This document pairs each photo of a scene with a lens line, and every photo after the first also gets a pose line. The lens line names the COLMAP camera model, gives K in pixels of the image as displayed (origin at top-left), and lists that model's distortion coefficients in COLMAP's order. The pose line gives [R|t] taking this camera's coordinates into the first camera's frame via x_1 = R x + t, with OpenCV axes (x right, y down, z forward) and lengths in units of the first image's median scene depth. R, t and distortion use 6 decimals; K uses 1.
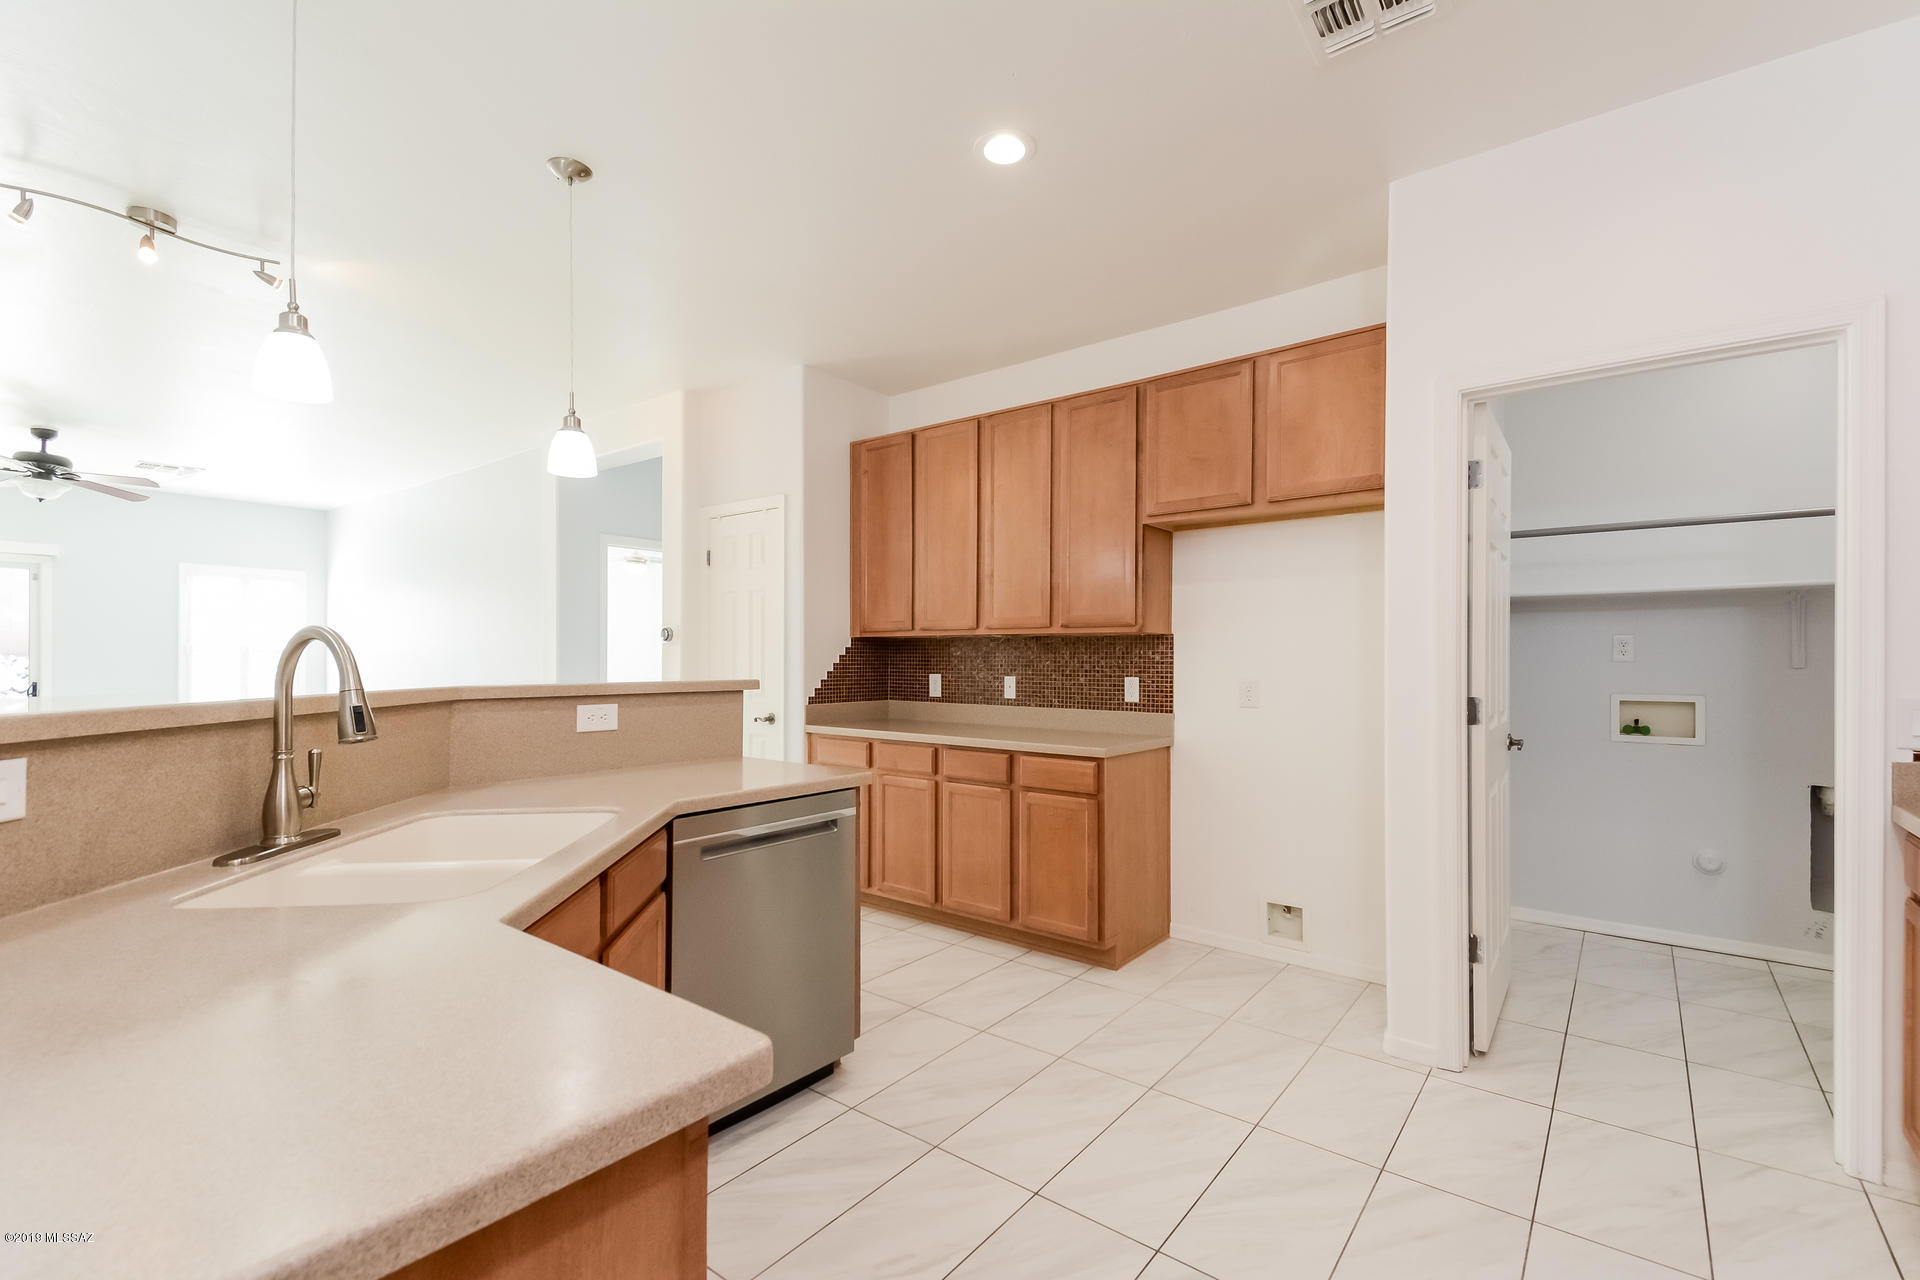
lens RADIAL K [[848.0, 0, 961.5], [0, 848.0, 659.6], [0, 0, 1]] dist [0.011996, -0.002391]
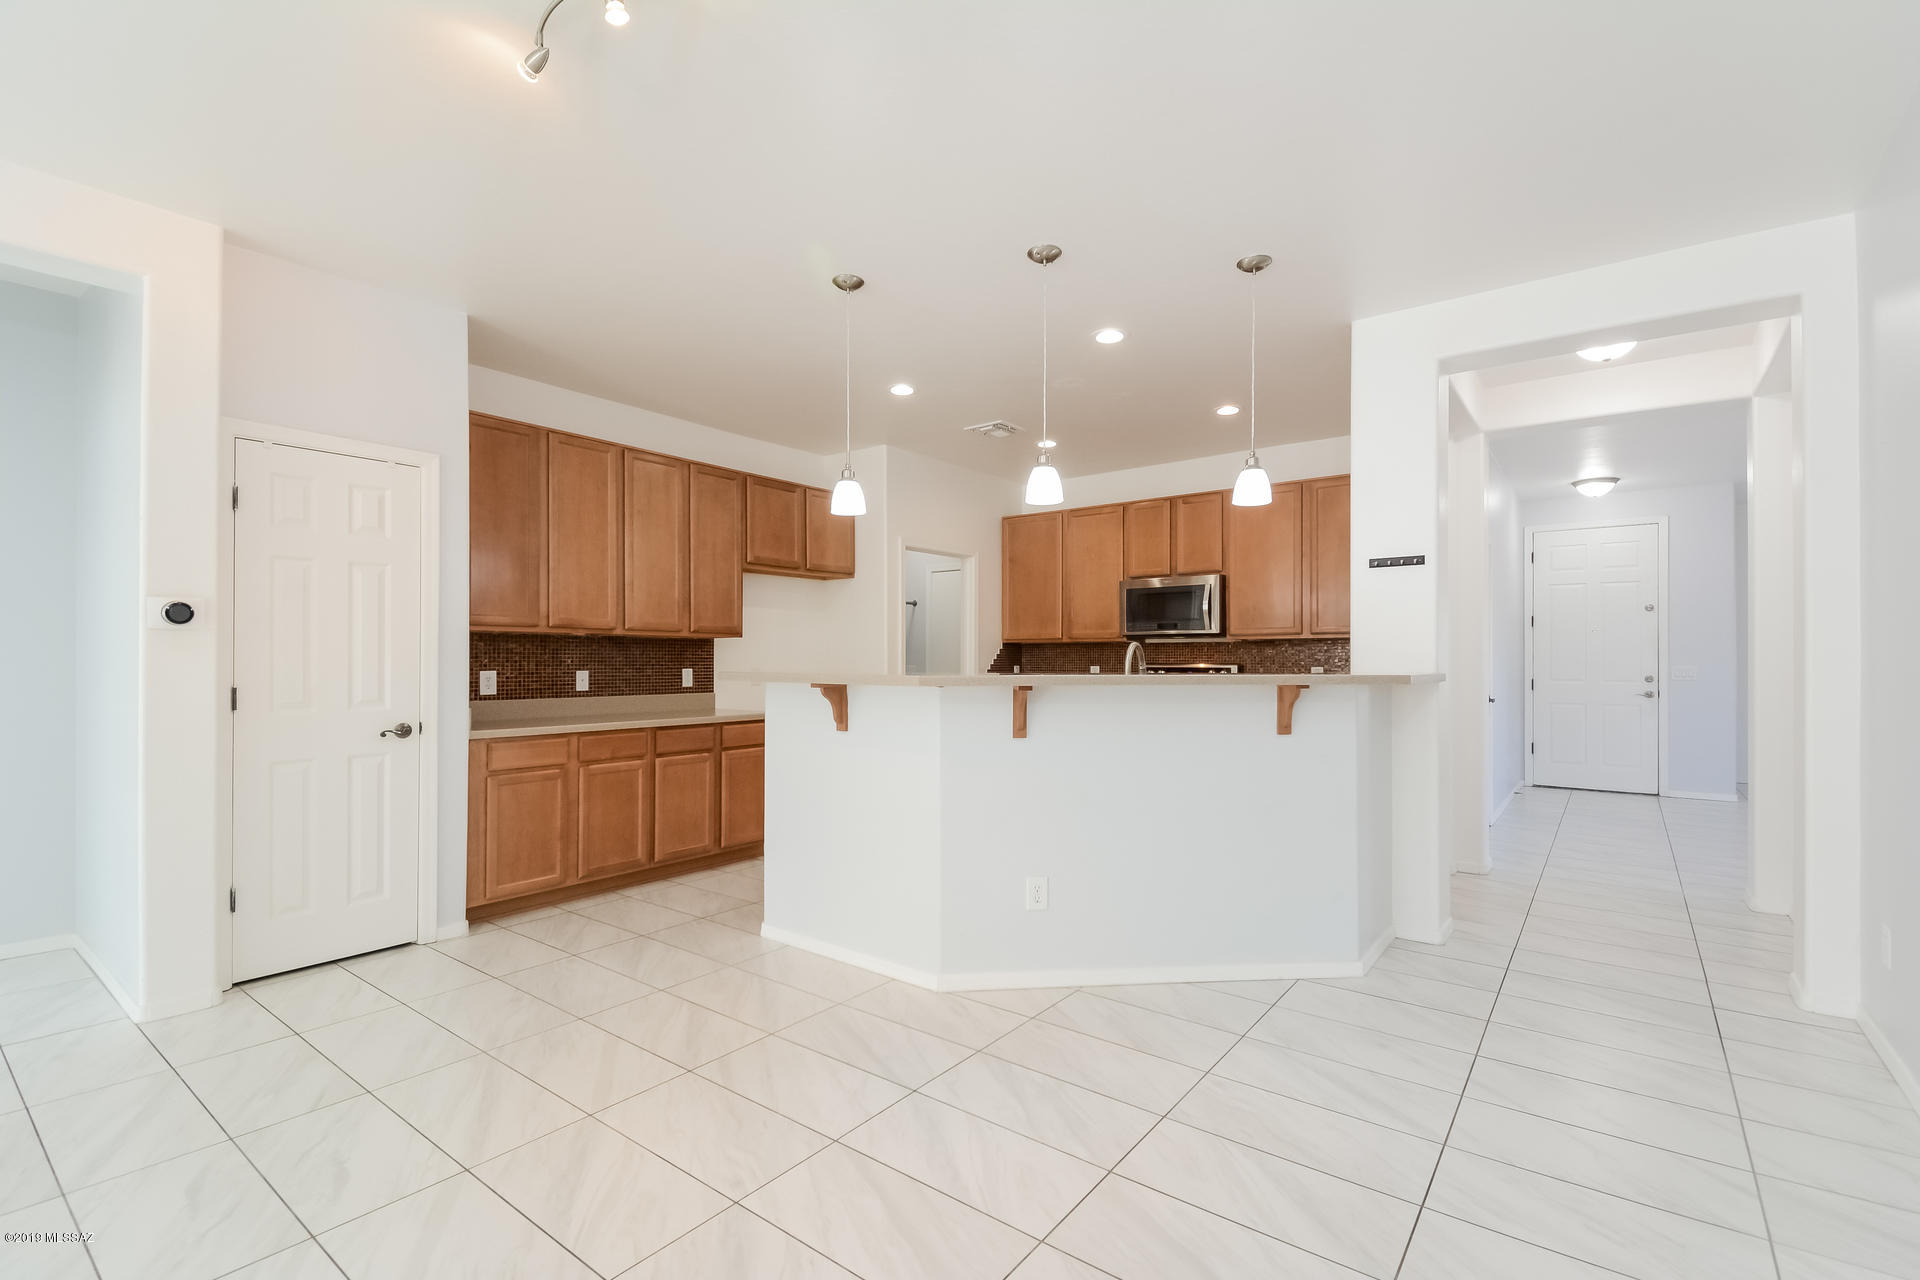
lens RADIAL K [[848.0, 0, 992.2], [0, 848.0, 663.6], [0, 0, 1]] dist [0.011996, -0.002391]
pose [[-0.040606, -0.008651, 0.999138, -1.170030], [-0.000921, 0.999962, 0.008620, -0.000104], [-0.999175, -0.000570, -0.040613, 0.542665]]
